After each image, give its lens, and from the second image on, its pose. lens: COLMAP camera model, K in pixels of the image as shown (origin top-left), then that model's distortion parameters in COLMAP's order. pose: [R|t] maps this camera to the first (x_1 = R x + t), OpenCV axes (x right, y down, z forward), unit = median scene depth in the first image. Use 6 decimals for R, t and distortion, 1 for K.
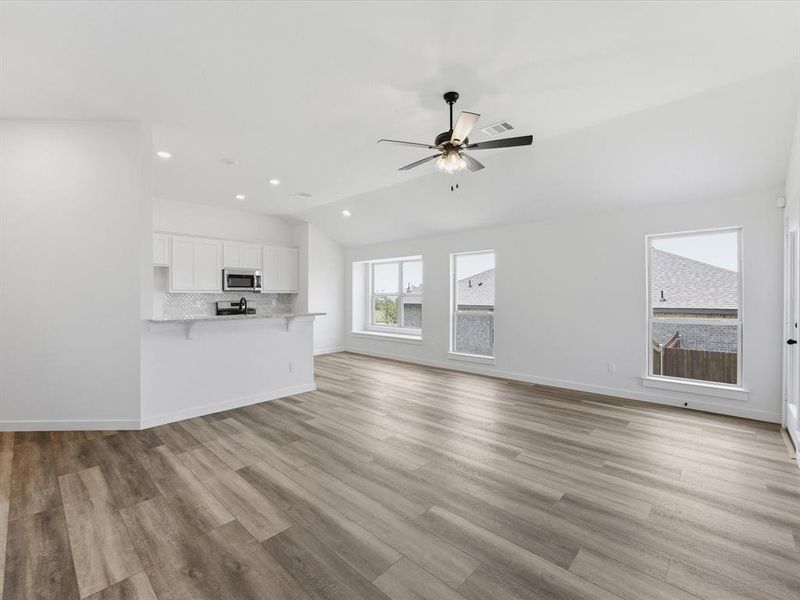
lens RADIAL K [[357.6, 0, 402.7], [0, 357.6, 294.7], [0, 0, 1]] dist [-0.033401, 0.015999]
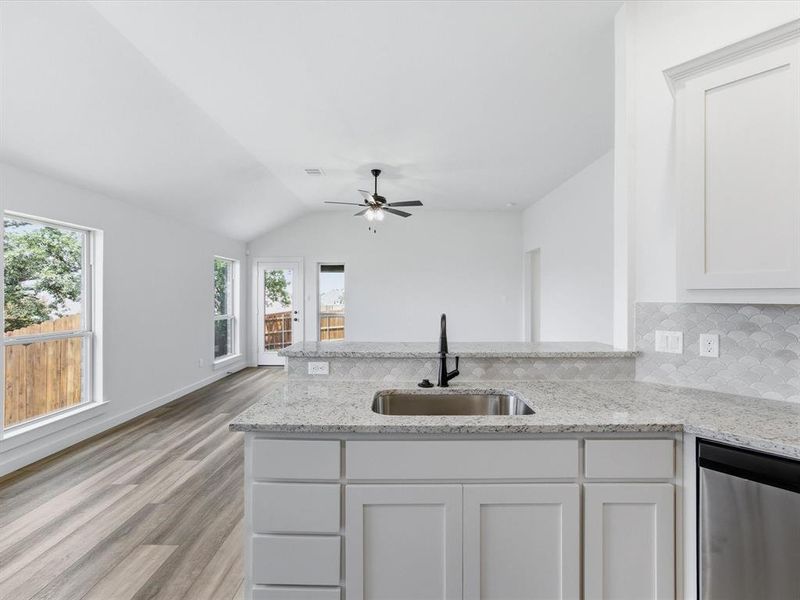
lens RADIAL K [[337.0, 0, 407.7], [0, 337.0, 299.1], [0, 0, 1]] dist [-0.042579, 0.000066]
pose [[-0.692007, -0.004807, 0.721875, -0.827107], [-0.002519, 0.999988, 0.004243, -0.011808], [-0.721886, 0.001118, -0.692011, 1.561311]]
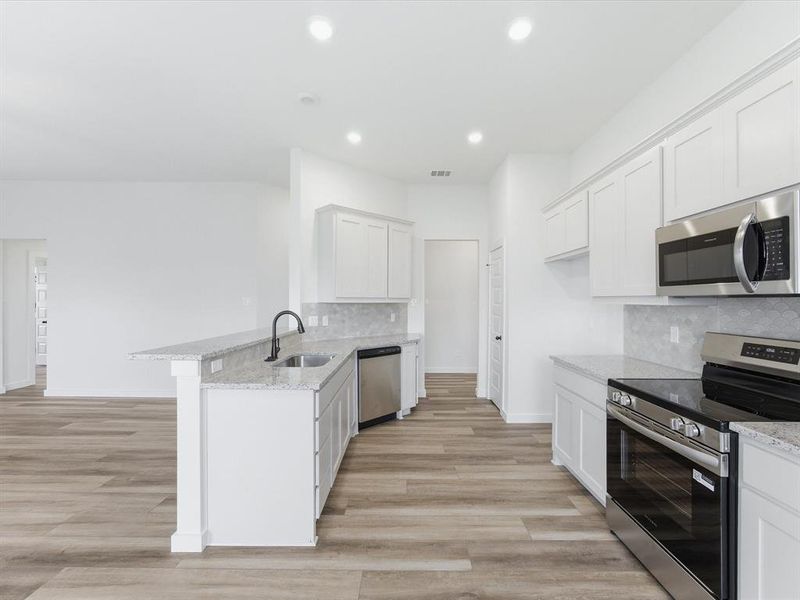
lens RADIAL K [[349.2, 0, 400.0], [0, 349.2, 300.0], [0, 0, 1]] dist [-0.030390, 0.014283]
pose [[-0.735675, -0.002158, -0.677331, -0.227325], [-0.003242, 0.999995, 0.000335, -0.015119], [0.677327, 0.002443, -0.735678, 1.929141]]
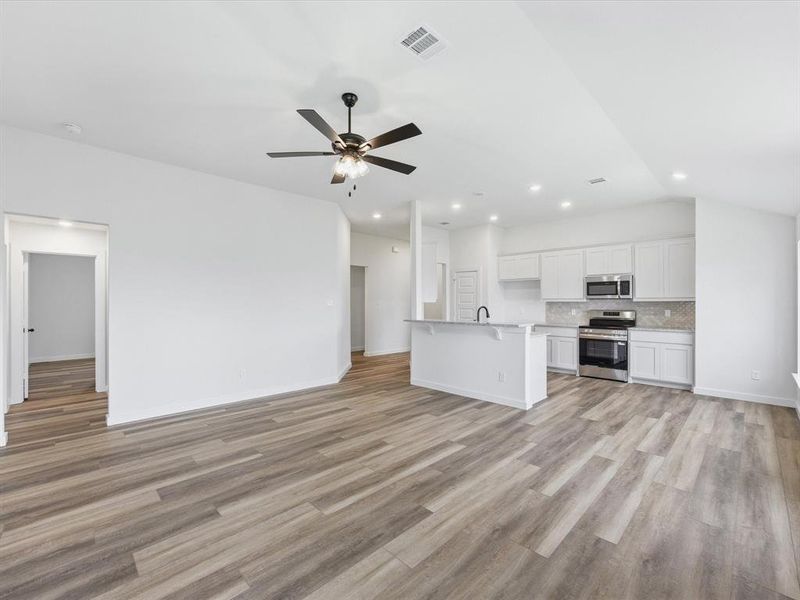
lens RADIAL K [[349.2, 0, 400.0], [0, 349.2, 300.0], [0, 0, 1]] dist [-0.030390, 0.014283]
pose [[-0.048143, -0.002101, -0.998838, 0.864857], [0.002184, 0.999995, -0.002209, -0.013693], [0.998838, -0.002288, -0.048138, 0.964762]]
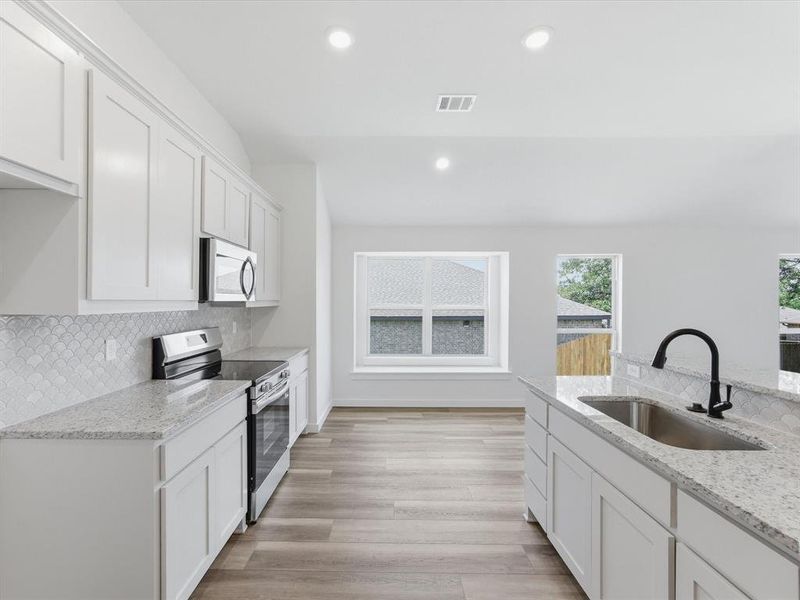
lens RADIAL K [[349.2, 0, 400.0], [0, 349.2, 300.0], [0, 0, 1]] dist [-0.030390, 0.014283]
pose [[0.742781, 0.002174, 0.669530, -1.040754], [0.000243, 0.999994, -0.003516, -0.022616], [-0.669534, 0.002774, 0.742776, 1.172772]]
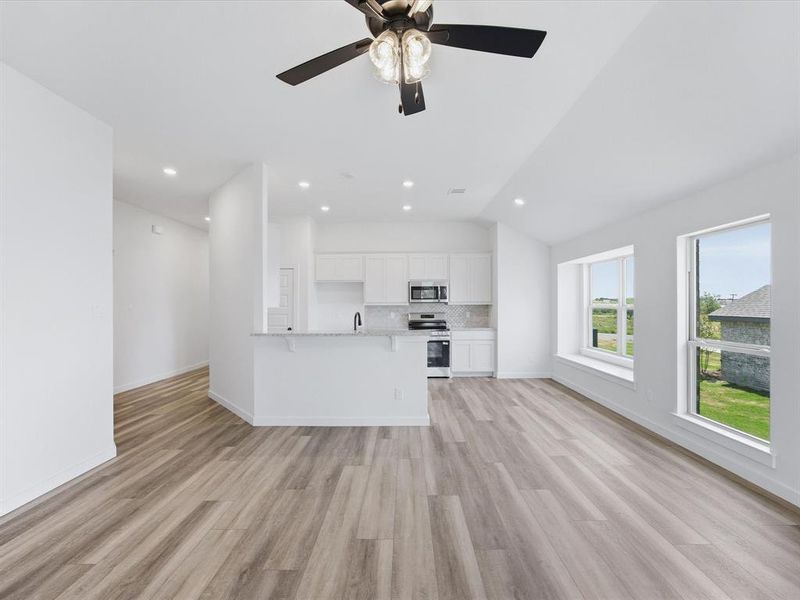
lens RADIAL K [[349.2, 0, 400.0], [0, 349.2, 300.0], [0, 0, 1]] dist [-0.030390, 0.014283]
pose [[0.671234, -0.007654, -0.741206, 0.405406], [0.003645, 0.999969, -0.007025, -0.021699], [0.741237, 0.002014, 0.671240, 0.552060]]
